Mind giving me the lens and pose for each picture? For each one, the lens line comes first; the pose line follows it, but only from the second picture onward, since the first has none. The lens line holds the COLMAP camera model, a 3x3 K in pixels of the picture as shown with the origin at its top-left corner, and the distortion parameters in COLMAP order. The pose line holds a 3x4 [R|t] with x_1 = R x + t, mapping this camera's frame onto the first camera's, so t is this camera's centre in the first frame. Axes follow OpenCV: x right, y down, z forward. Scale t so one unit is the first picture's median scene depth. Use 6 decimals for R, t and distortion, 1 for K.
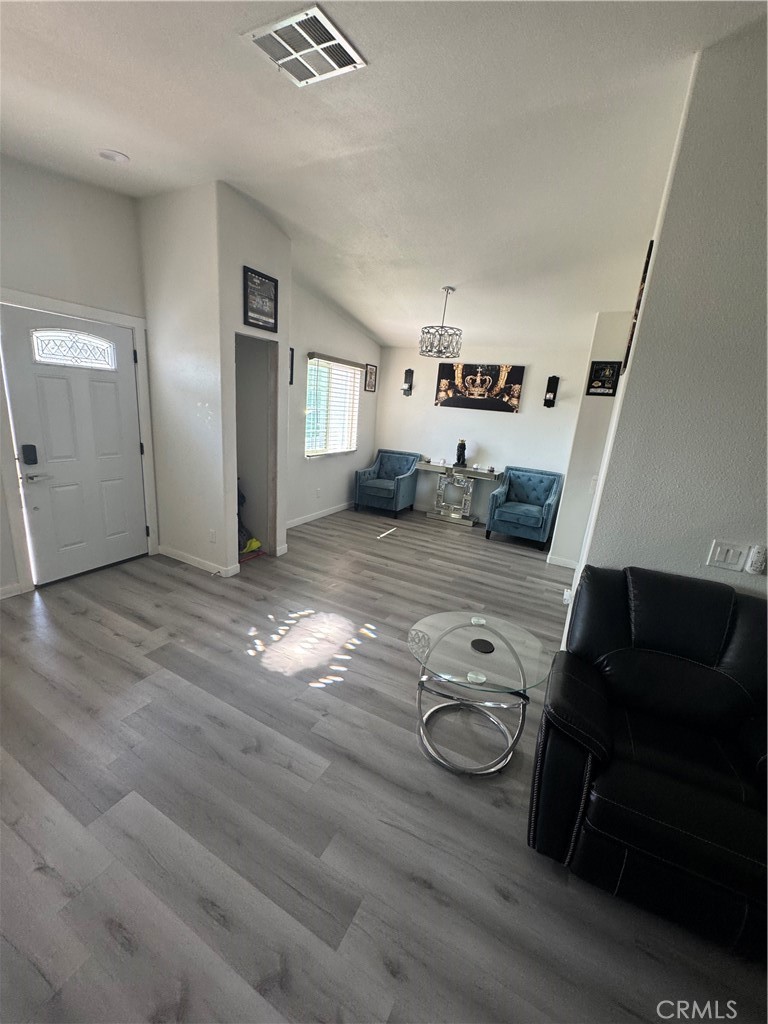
lens RADIAL K [[407.0, 0, 382.7], [0, 407.0, 511.0], [0, 0, 1]] dist [0.000440, 0.000424]
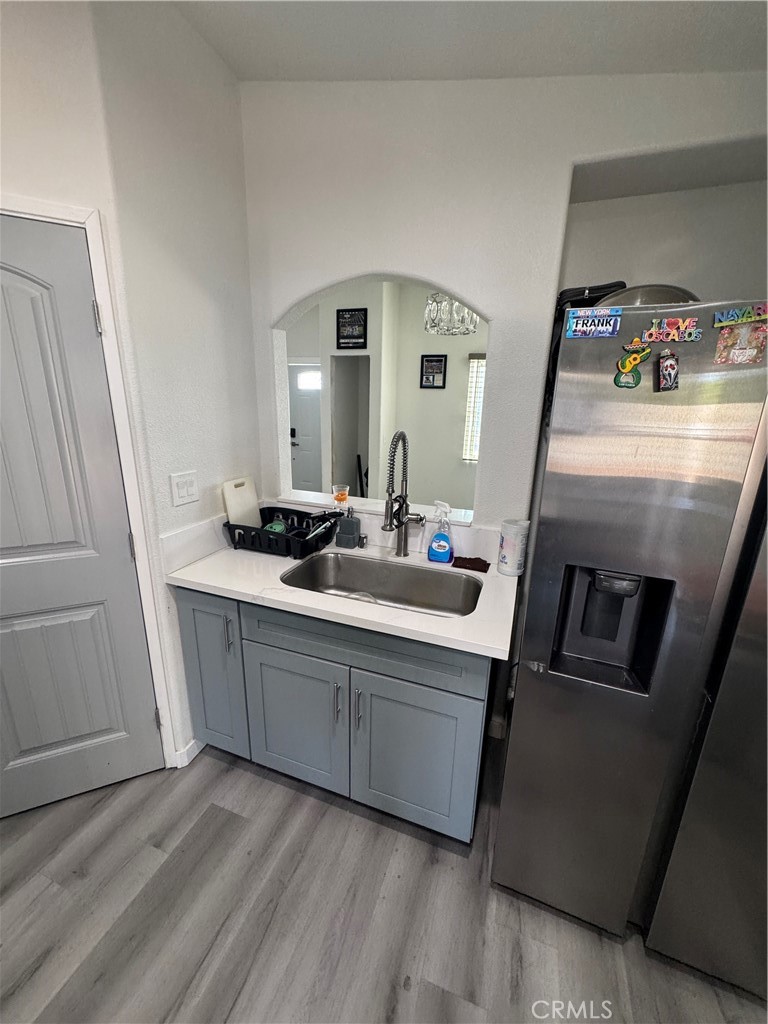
lens RADIAL K [[409.0, 0, 384.1], [0, 409.0, 511.3], [0, 0, 1]] dist [-0.000501, 0.000418]
pose [[0.134870, 0.192916, -0.971902, 1.183145], [-0.263852, 0.952441, 0.152438, -0.173476], [0.955088, 0.235879, 0.179357, 1.018002]]
